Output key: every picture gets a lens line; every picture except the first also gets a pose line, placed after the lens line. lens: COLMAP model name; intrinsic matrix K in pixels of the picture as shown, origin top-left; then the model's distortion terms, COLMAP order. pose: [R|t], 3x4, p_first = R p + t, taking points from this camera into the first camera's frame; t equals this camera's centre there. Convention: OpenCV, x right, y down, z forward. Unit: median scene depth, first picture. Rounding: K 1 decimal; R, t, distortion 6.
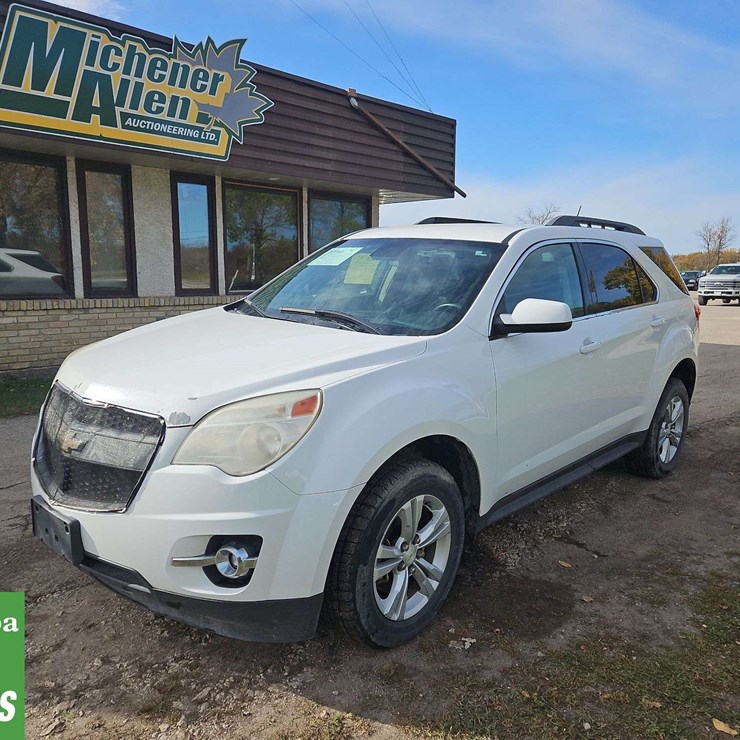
lens RADIAL K [[724.5, 0, 369.6], [0, 724.5, 376.5], [0, 0, 1]] dist [0.031680, 0.000000]
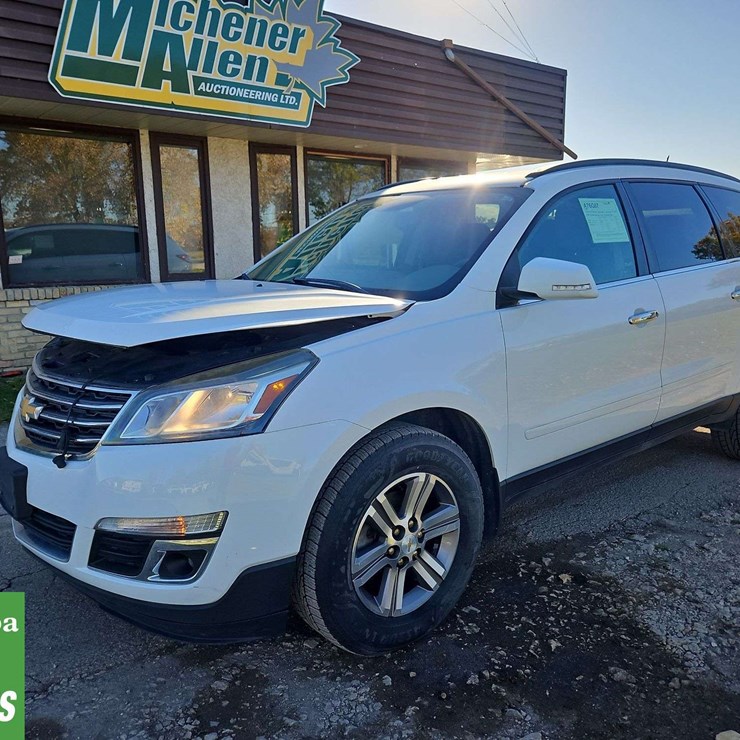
lens RADIAL K [[724.5, 0, 341.1], [0, 724.5, 382.3], [0, 0, 1]] dist [0.031680, 0.000000]
pose [[0.987556, 0.007535, -0.157088, -0.012141], [-0.001370, 0.999226, 0.039314, -0.015453], [0.157263, -0.038609, 0.986802, 0.104839]]
